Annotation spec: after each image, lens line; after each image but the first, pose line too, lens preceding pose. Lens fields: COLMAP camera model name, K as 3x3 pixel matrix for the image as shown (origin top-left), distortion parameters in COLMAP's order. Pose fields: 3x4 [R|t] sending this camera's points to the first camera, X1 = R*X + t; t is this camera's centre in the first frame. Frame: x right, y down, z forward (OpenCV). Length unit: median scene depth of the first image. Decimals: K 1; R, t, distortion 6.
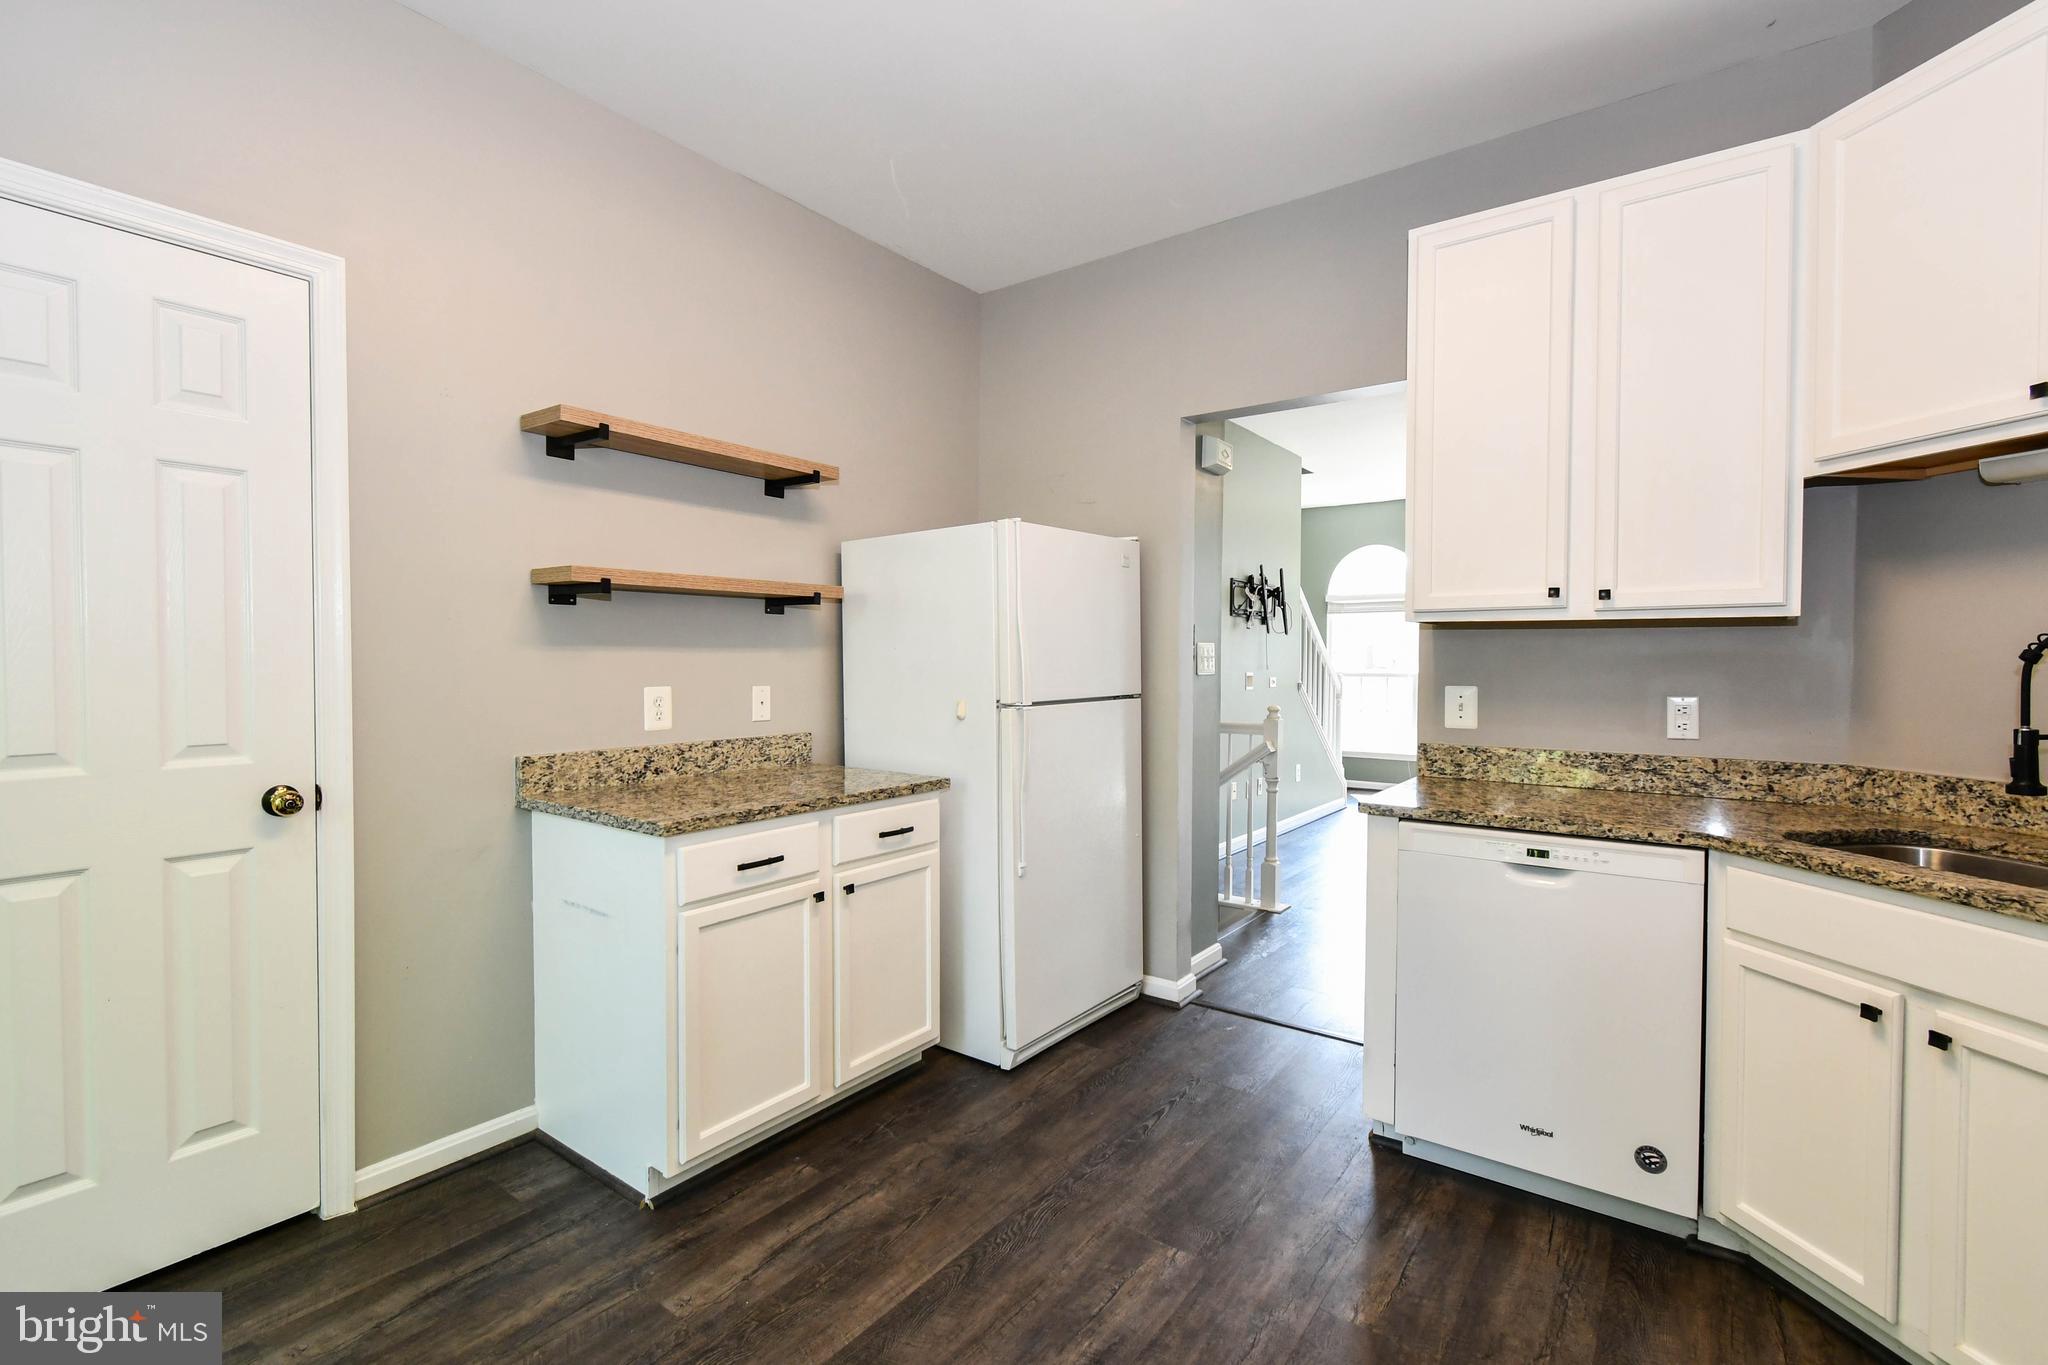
lens RADIAL K [[928.1, 0, 1024.0], [0, 928.1, 682.5], [0, 0, 1]] dist [-0.000050, -0.000054]
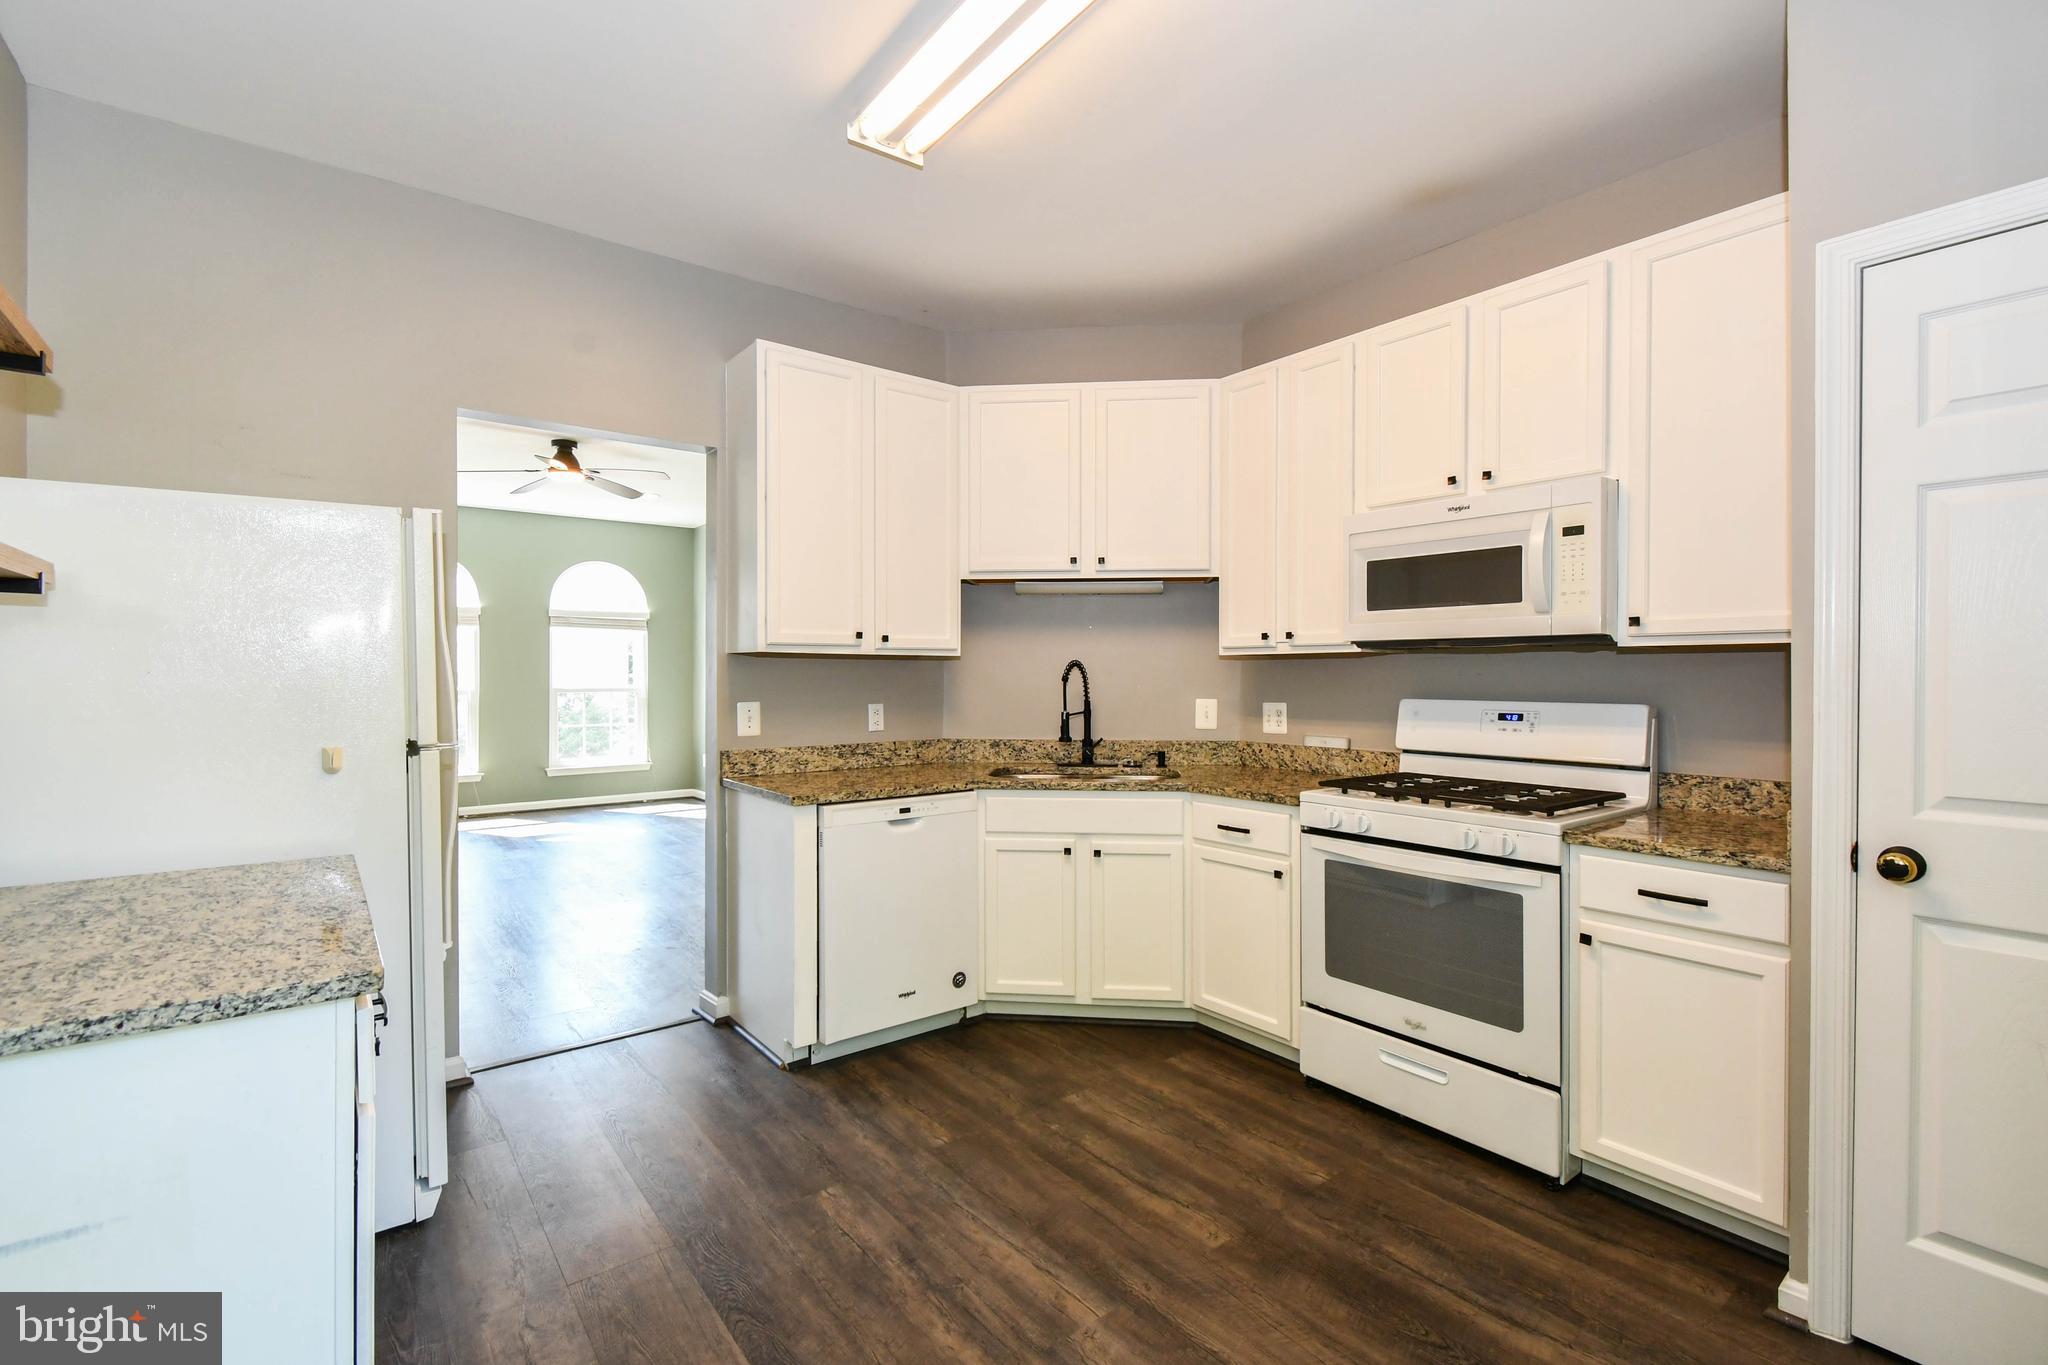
lens RADIAL K [[901.1, 0, 1024.0], [0, 901.1, 682.5], [0, 0, 1]] dist [-0.001835, 0.000002]
pose [[0.274510, -0.013208, 0.961494, -0.733732], [0.024412, 0.999679, 0.006762, -0.026953], [-0.961274, 0.021616, 0.274744, 0.371561]]
